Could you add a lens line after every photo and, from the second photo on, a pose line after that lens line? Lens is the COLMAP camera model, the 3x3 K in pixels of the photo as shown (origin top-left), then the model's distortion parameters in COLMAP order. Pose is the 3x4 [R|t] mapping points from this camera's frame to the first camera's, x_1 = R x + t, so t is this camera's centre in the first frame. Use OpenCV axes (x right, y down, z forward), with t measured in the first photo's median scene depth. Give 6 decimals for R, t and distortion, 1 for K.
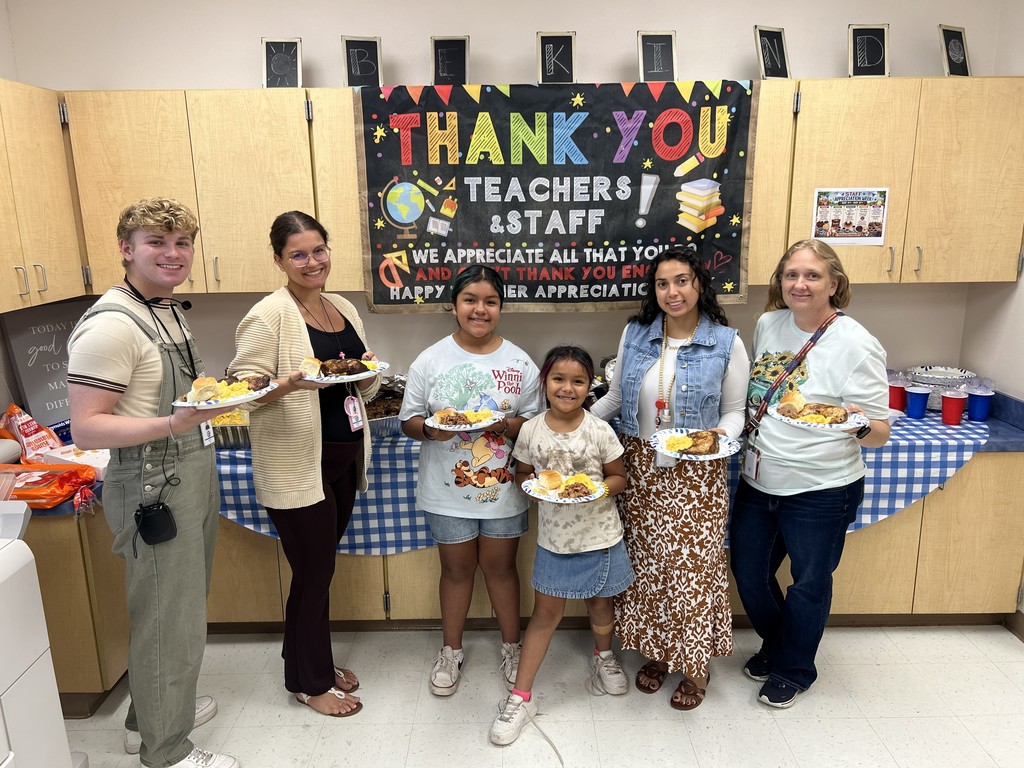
lens RADIAL K [[758.1, 0, 512.1], [0, 758.1, 389.3], [0, 0, 1]] dist [0.039676, -0.042900]
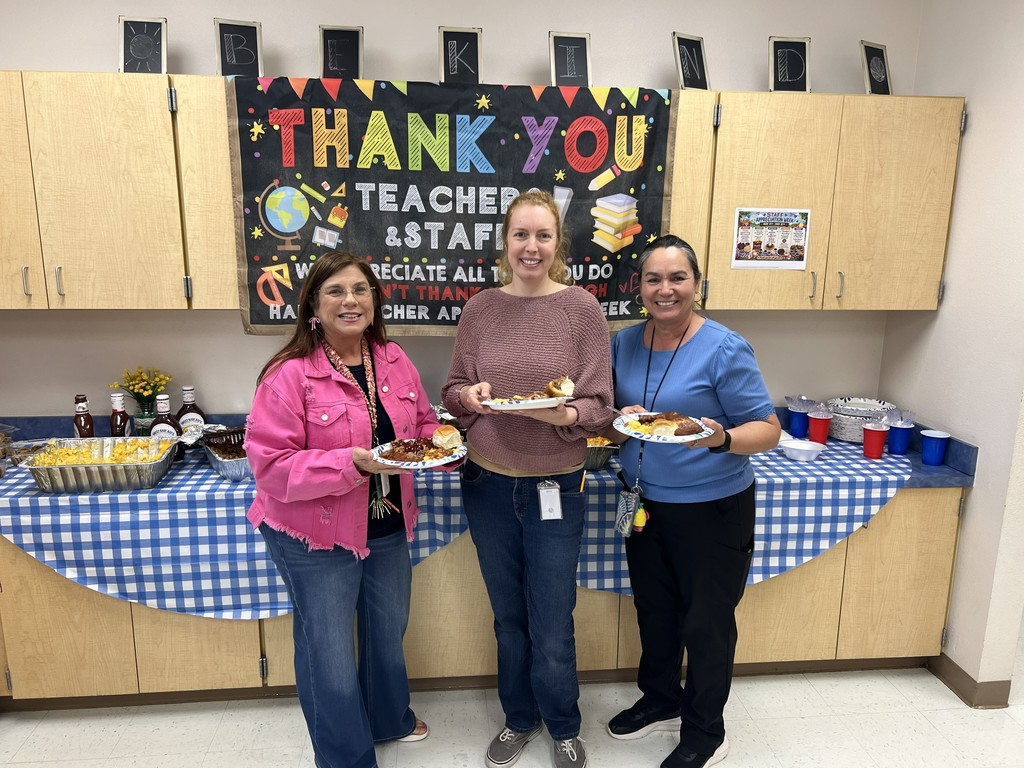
lens RADIAL K [[758.1, 0, 512.1], [0, 758.1, 389.3], [0, 0, 1]] dist [0.039676, -0.042900]
pose [[0.994274, 0.003963, 0.106788, 0.024449], [-0.001896, 0.999809, -0.019443, -0.021565], [-0.106845, 0.019129, 0.994092, 0.103350]]
